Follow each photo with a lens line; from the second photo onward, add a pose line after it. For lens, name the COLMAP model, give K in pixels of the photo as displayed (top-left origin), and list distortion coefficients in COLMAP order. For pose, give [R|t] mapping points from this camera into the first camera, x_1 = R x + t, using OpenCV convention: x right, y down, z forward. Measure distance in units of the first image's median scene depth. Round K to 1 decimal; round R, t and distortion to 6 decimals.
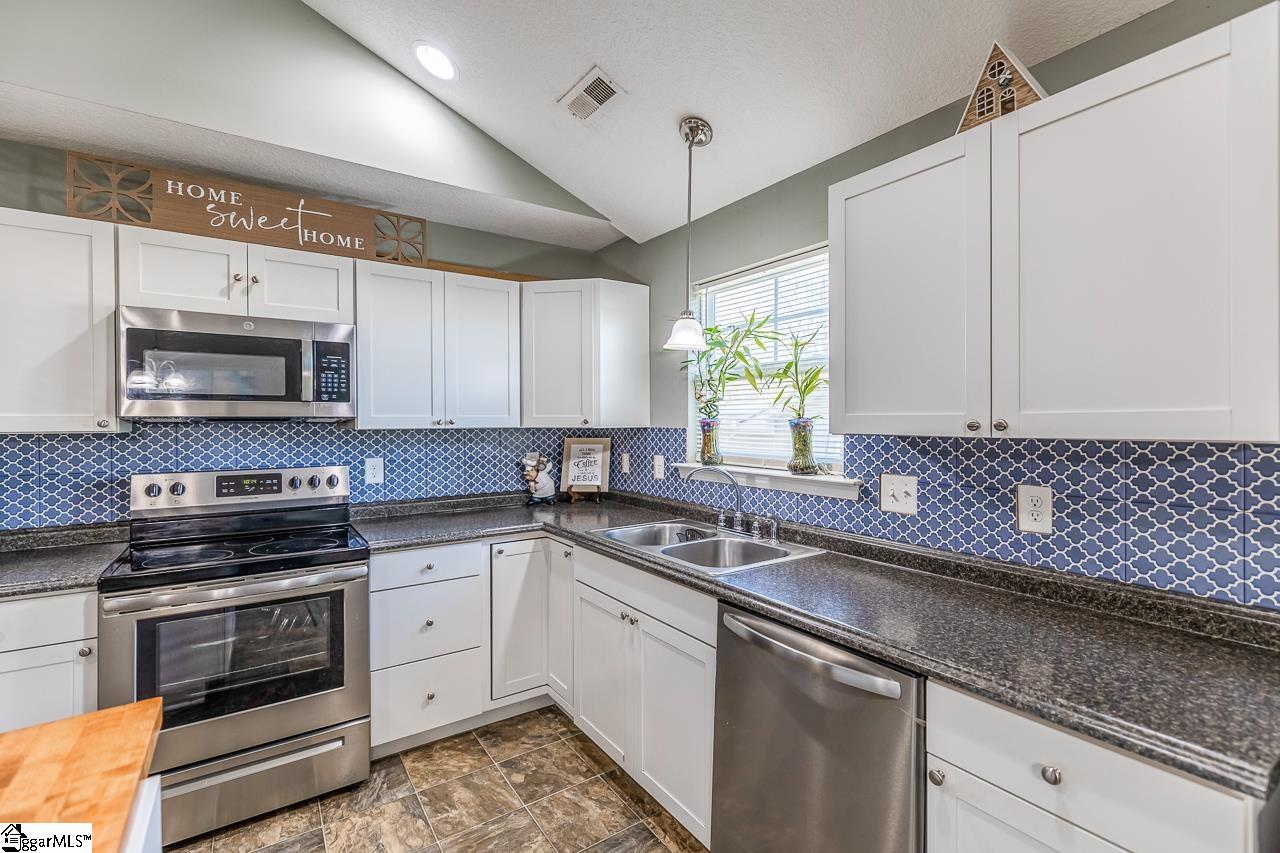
lens RADIAL K [[554.1, 0, 640.0], [0, 554.1, 426.5], [0, 0, 1]] dist [0.001386, 0.000105]
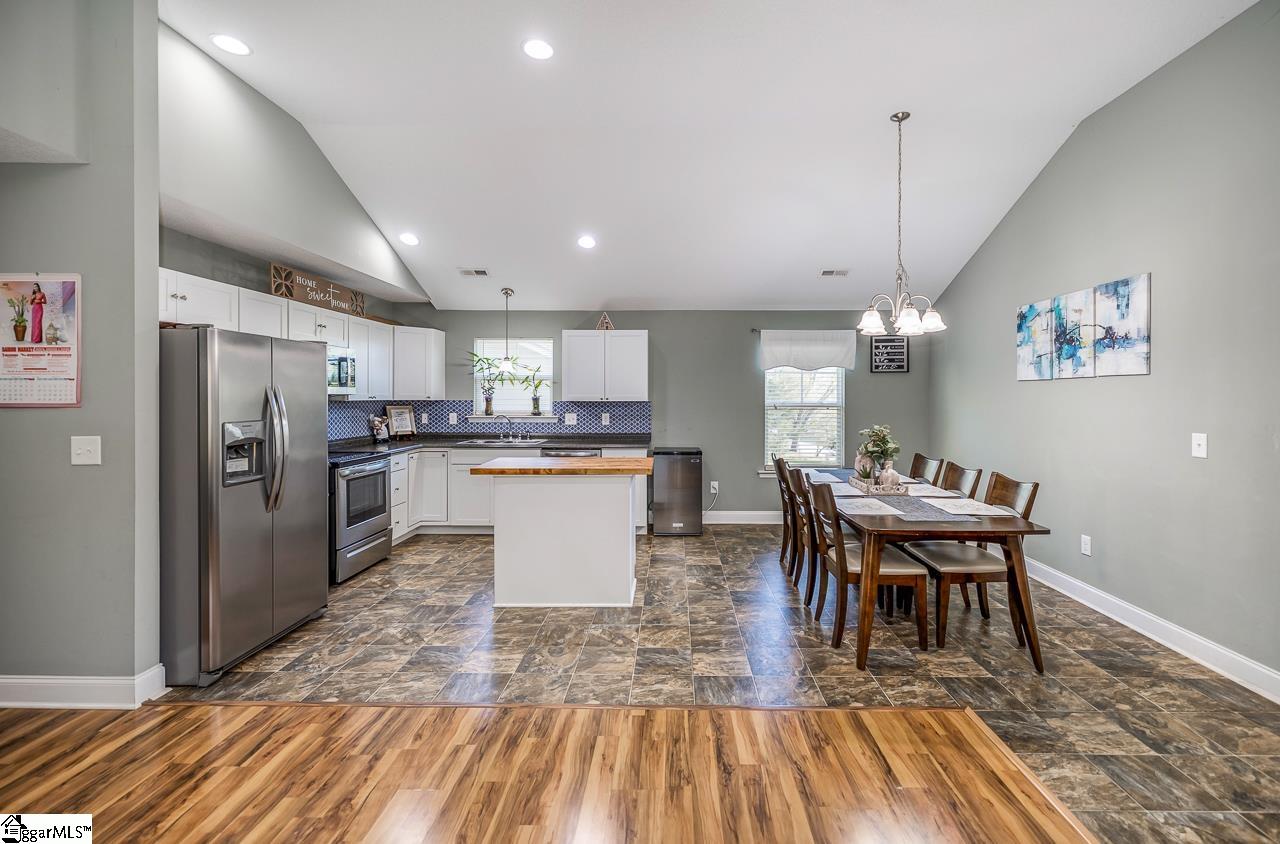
lens RADIAL K [[557.8, 0, 642.2], [0, 557.8, 400.0], [0, 0, 1]] dist [0.000008, -0.000004]
pose [[0.611547, 0.000234, 0.791208, -1.612912], [0.004091, 0.999986, -0.003459, 0.016505], [-0.791198, 0.005352, 0.611537, -1.172901]]
